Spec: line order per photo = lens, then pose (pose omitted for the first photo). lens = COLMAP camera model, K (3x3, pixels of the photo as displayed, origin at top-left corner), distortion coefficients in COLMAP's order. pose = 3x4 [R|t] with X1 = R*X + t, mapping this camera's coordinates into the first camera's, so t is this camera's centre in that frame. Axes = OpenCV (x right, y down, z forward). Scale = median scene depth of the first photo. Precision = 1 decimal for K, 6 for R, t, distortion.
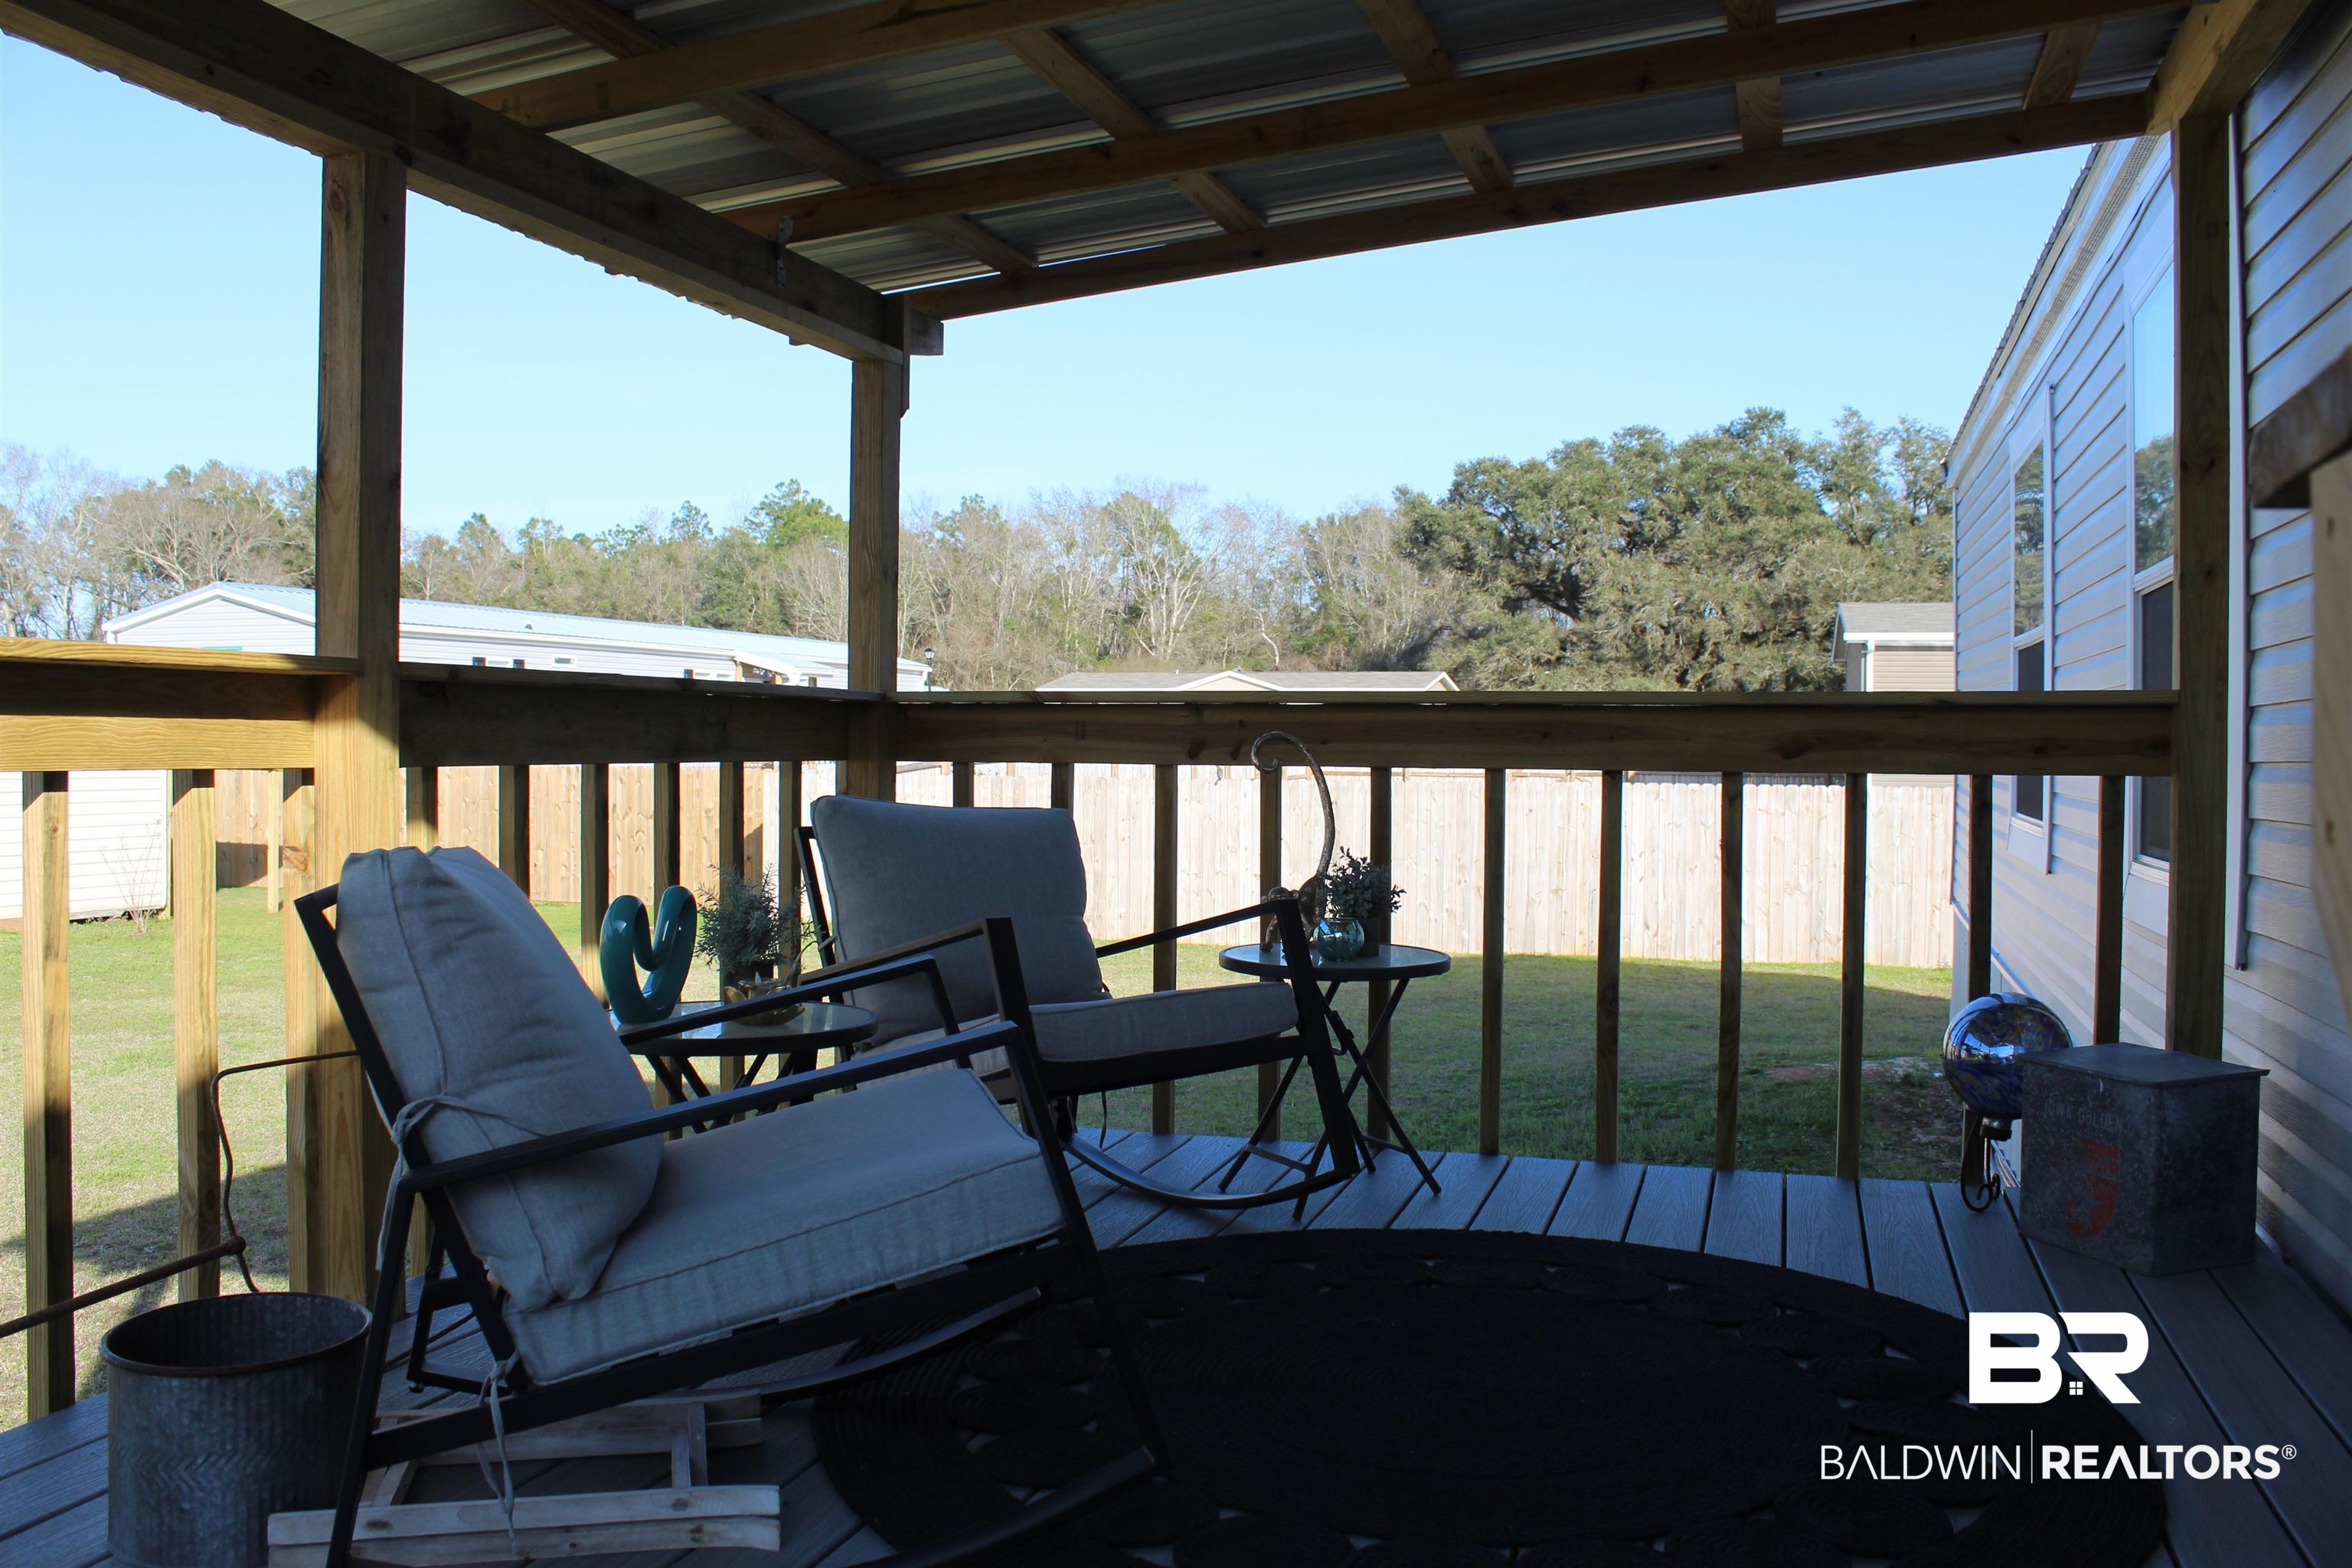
lens RADIAL K [[1955.2, 0, 1162.3], [0, 1955.2, 779.3], [0, 0, 1]] dist [-0.169807, 0.165841]
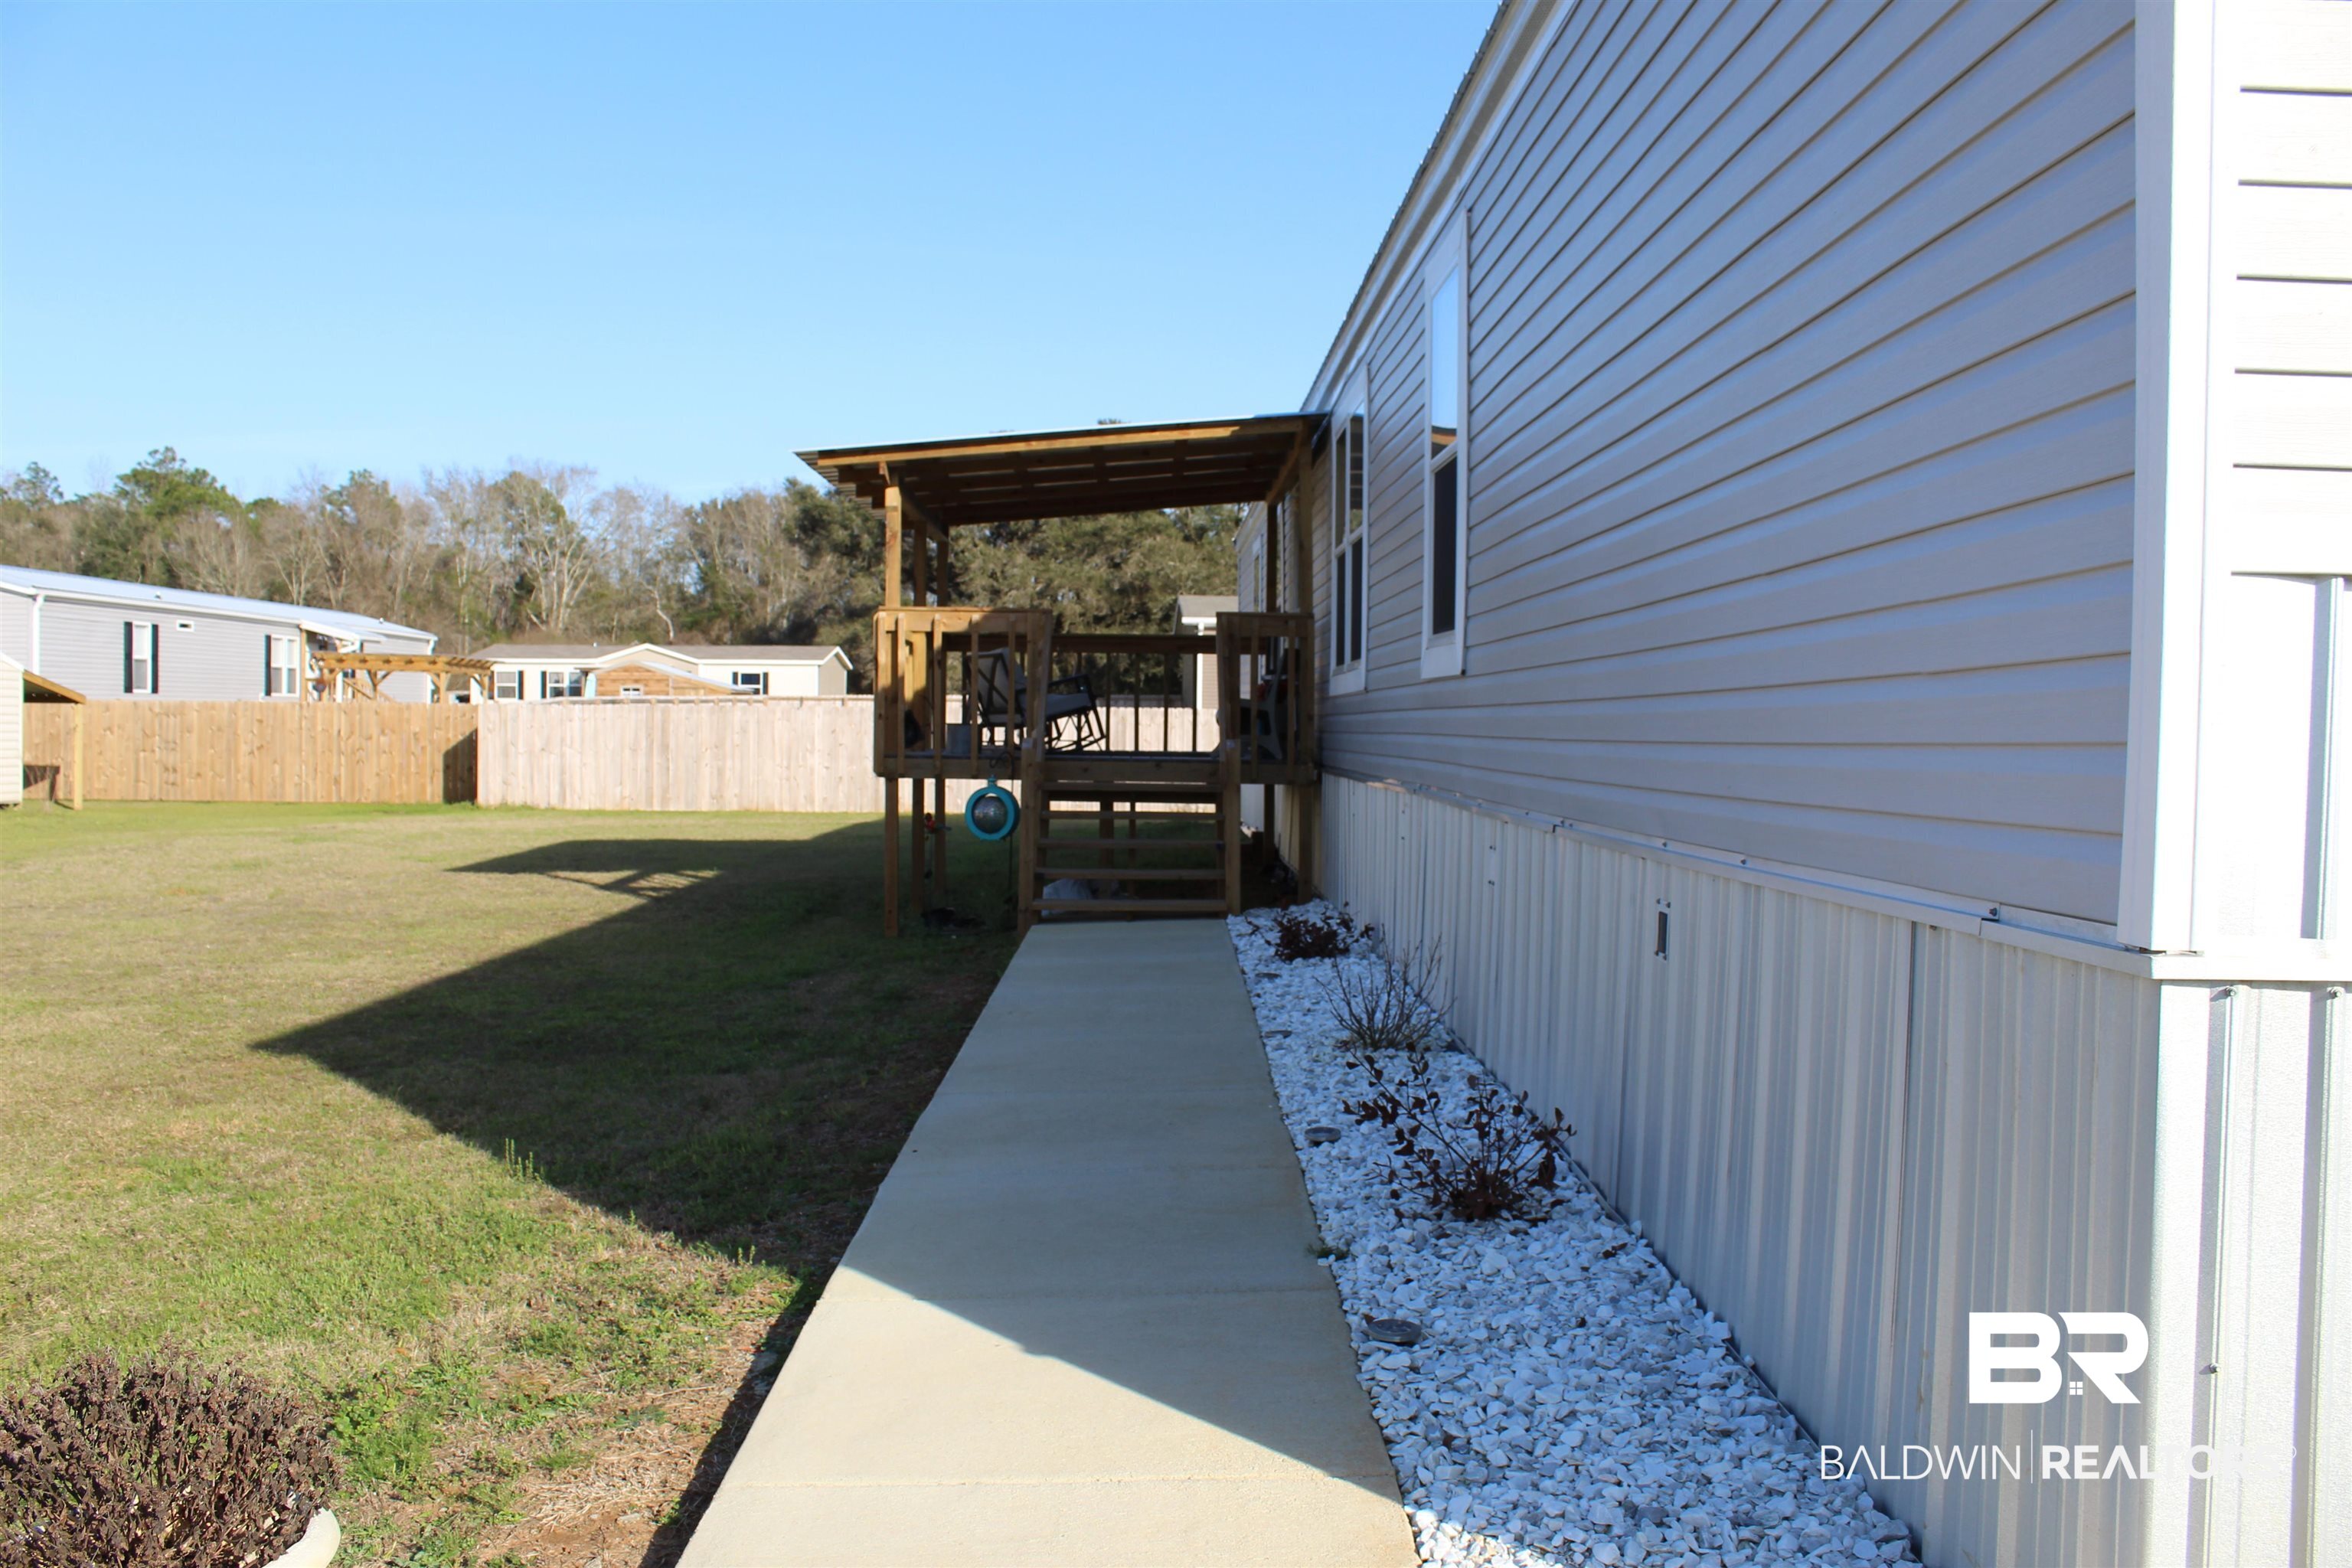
lens RADIAL K [[1955.2, 0, 1162.3], [0, 1955.2, 779.3], [0, 0, 1]] dist [-0.169807, 0.165841]
pose [[0.944837, -0.007811, 0.327448, -0.046085], [0.004223, 0.999923, 0.011665, 0.009199], [-0.327514, -0.009639, 0.944797, -0.125720]]
